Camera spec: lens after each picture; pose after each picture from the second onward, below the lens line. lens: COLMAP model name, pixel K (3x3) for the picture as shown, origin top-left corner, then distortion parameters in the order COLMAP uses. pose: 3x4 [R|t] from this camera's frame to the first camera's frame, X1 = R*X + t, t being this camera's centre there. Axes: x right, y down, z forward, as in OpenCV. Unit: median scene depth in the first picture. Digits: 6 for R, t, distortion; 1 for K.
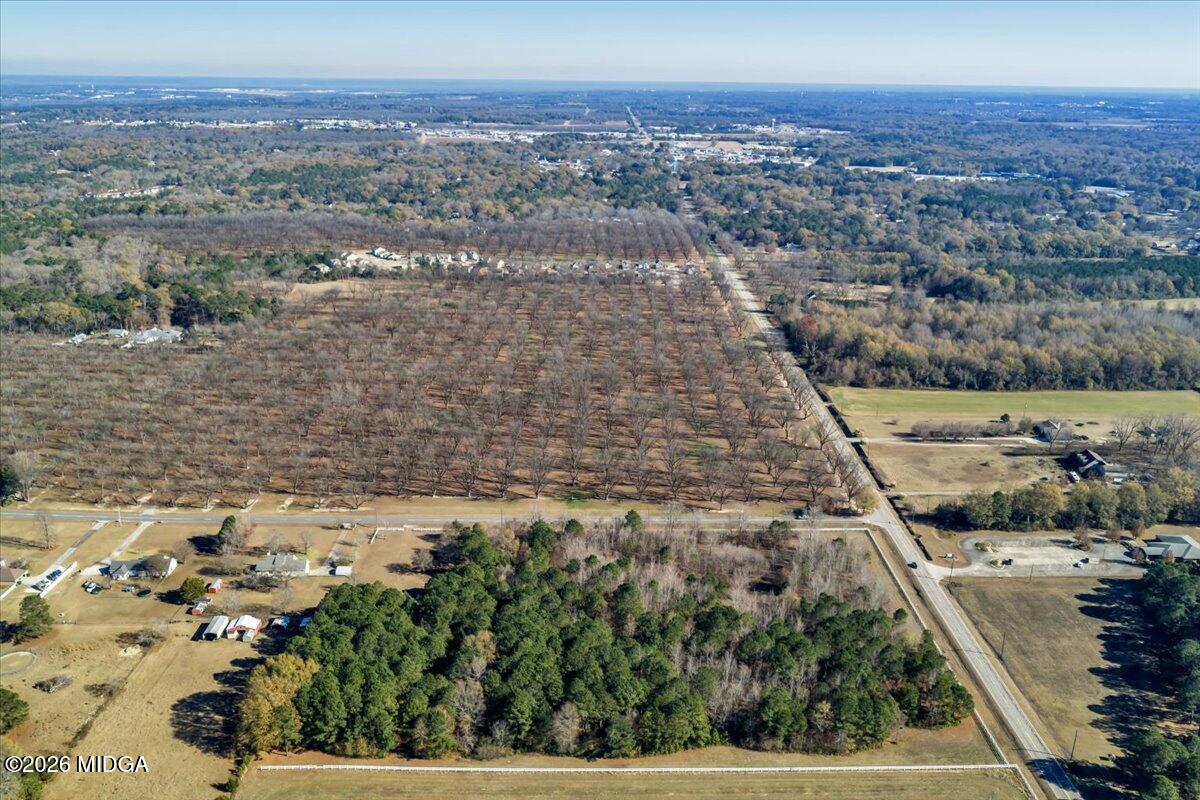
lens RADIAL K [[989.0, 0, 603.5], [0, 989.0, 395.8], [0, 0, 1]] dist [0.024012, -0.039279]
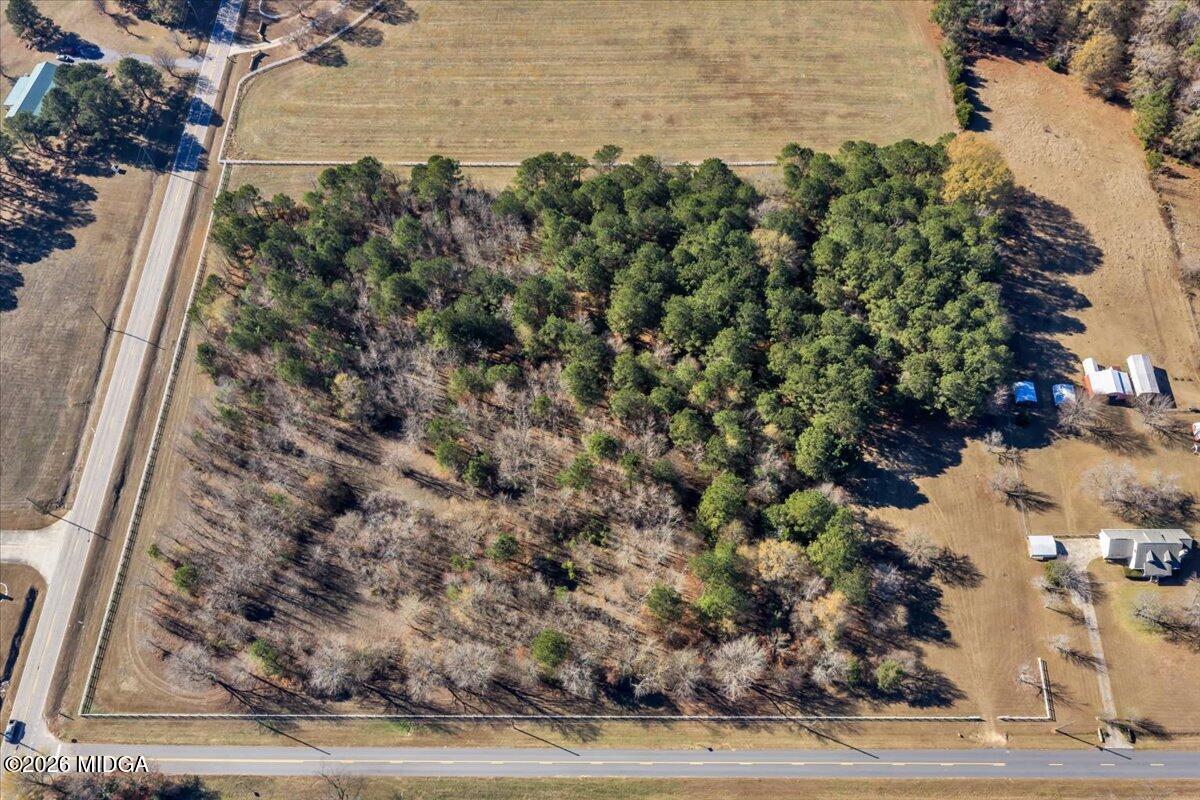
lens RADIAL K [[989.0, 0, 603.5], [0, 989.0, 395.8], [0, 0, 1]] dist [0.024012, -0.039279]
pose [[-0.999495, -0.031750, 0.001088, 0.008285], [-0.004330, 0.170061, 0.985424, -0.376728], [-0.031473, 0.984922, -0.170112, 0.890546]]
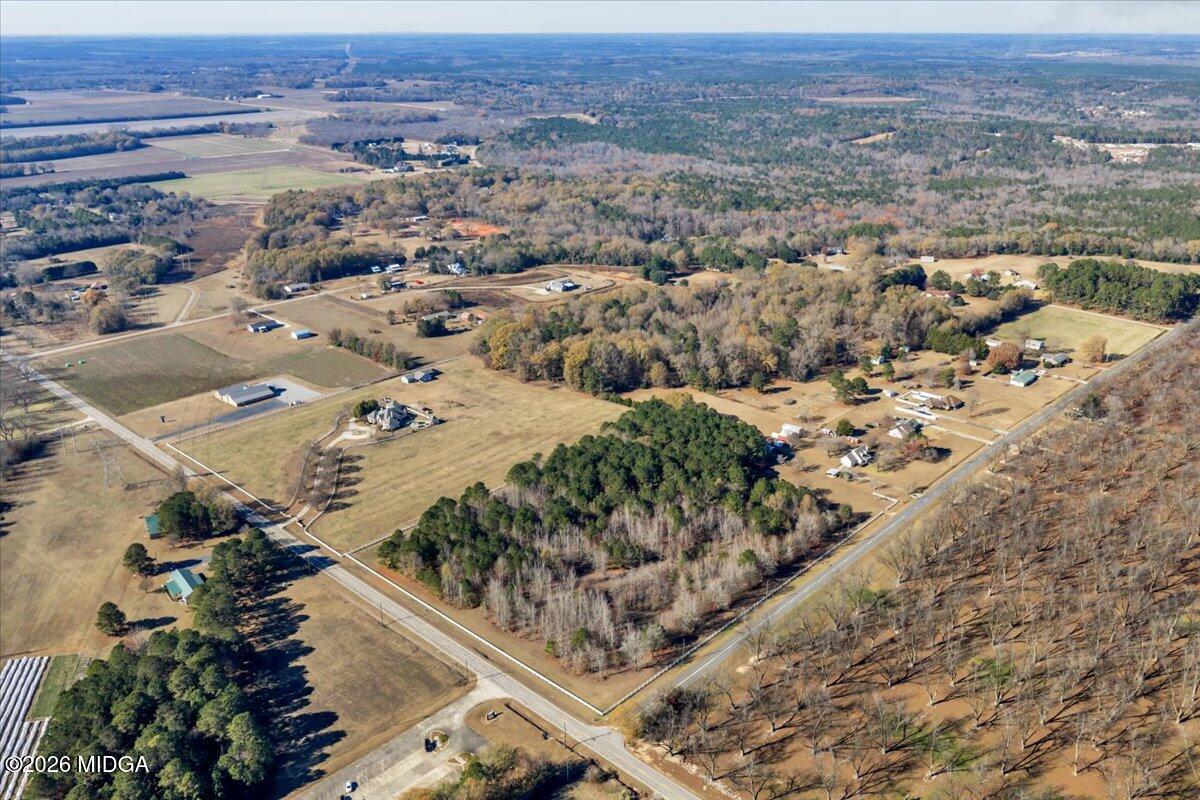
lens RADIAL K [[989.0, 0, 603.5], [0, 989.0, 395.8], [0, 0, 1]] dist [0.024012, -0.039279]
pose [[-0.692354, 0.245137, -0.678641, 0.710274], [-0.227051, 0.818730, 0.527379, -0.462685], [0.684904, 0.519219, -0.511193, 1.229129]]
